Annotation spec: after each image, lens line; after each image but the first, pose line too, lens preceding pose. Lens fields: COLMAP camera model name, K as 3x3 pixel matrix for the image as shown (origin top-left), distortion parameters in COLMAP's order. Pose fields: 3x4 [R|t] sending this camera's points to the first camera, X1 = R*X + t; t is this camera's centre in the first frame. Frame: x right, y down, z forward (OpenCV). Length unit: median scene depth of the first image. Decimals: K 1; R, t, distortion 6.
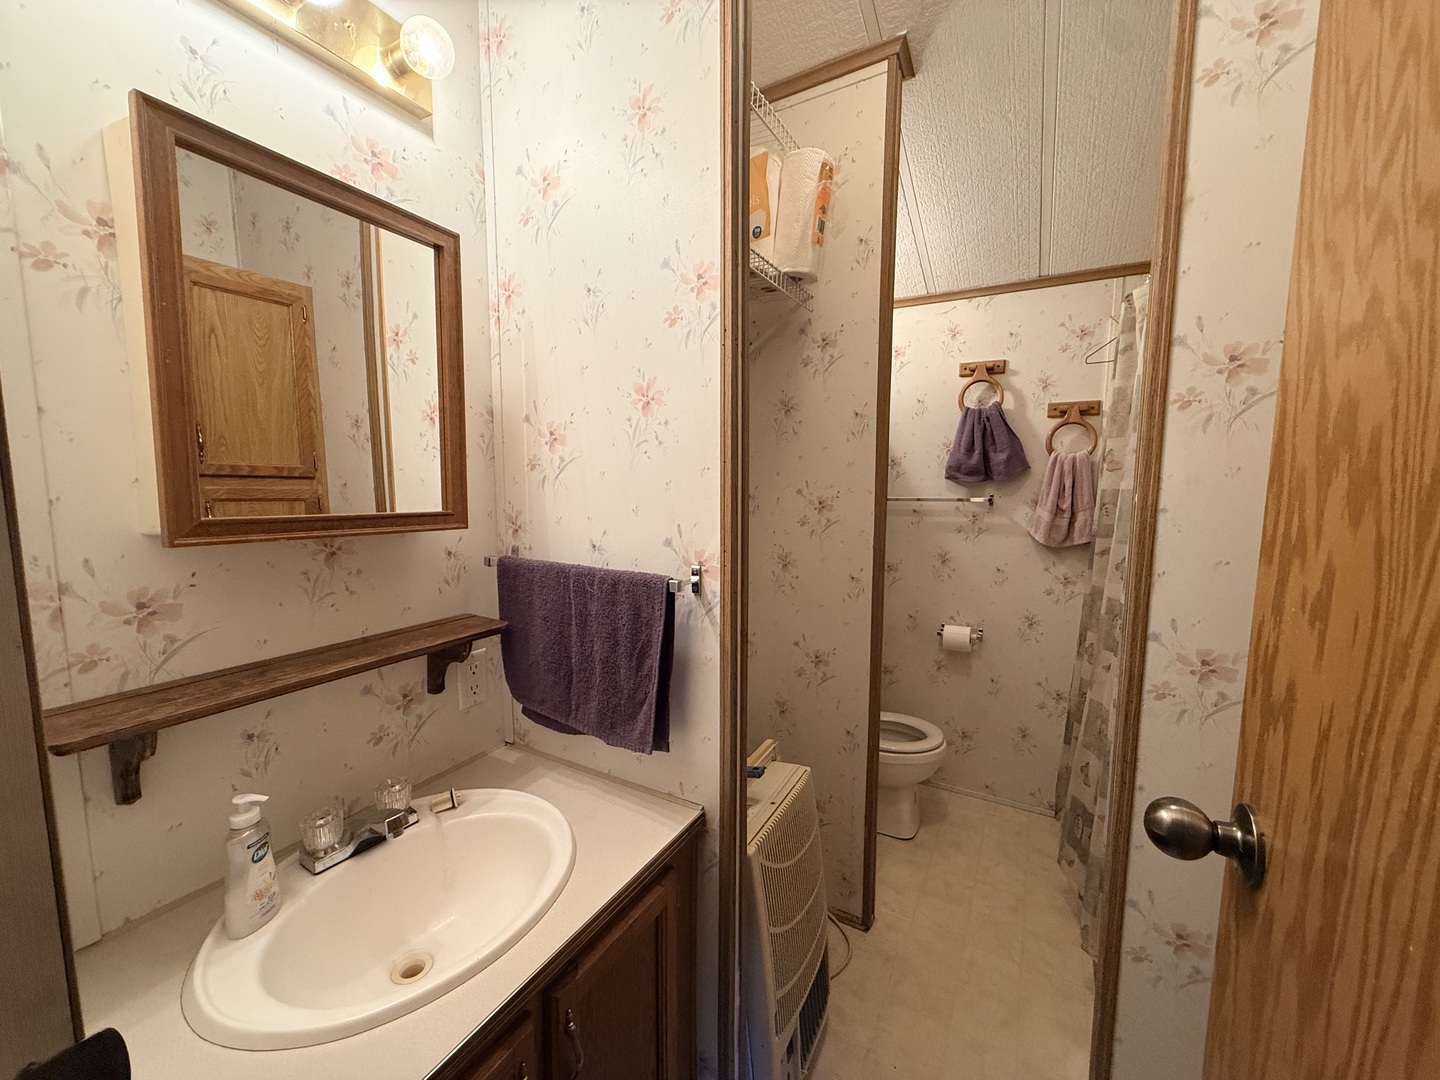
lens RADIAL K [[574.3, 0, 718.5], [0, 574.3, 541.4], [0, 0, 1]] dist [0.000368, 0.000035]
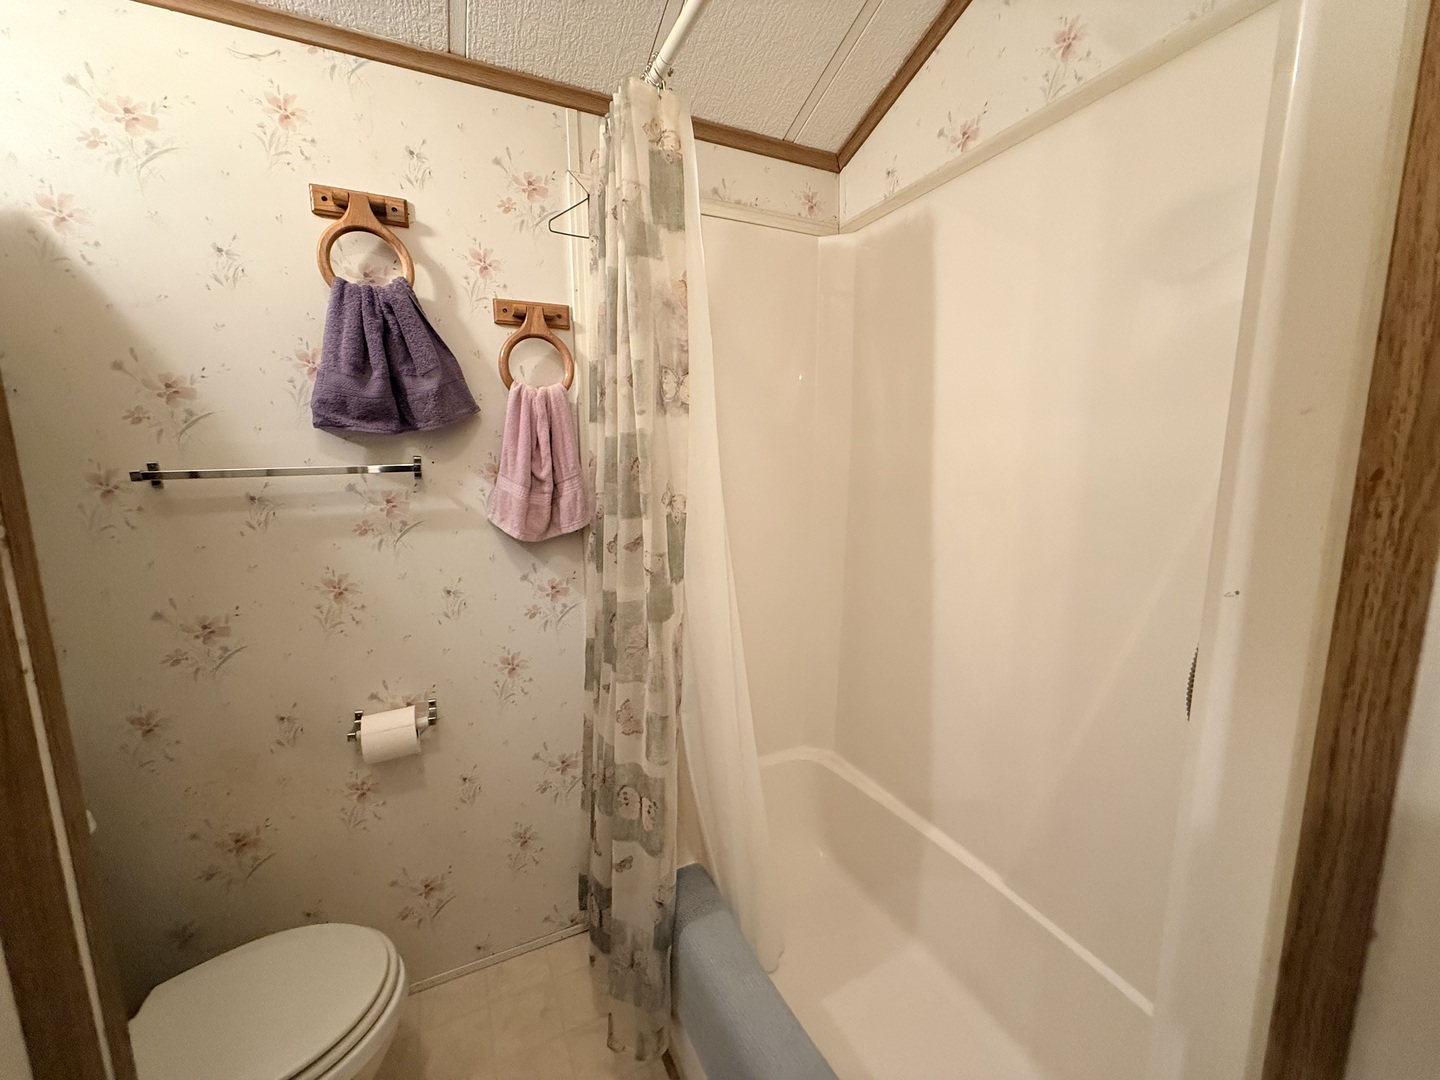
lens RADIAL K [[574.3, 0, 719.5], [0, 574.3, 540.0], [0, 0, 1]] dist [0.000368, 0.000035]
pose [[0.563357, -0.136589, 0.814845, 0.189986], [0.094778, 0.990413, 0.100492, -0.033326], [-0.820759, 0.020617, 0.570902, 0.471344]]
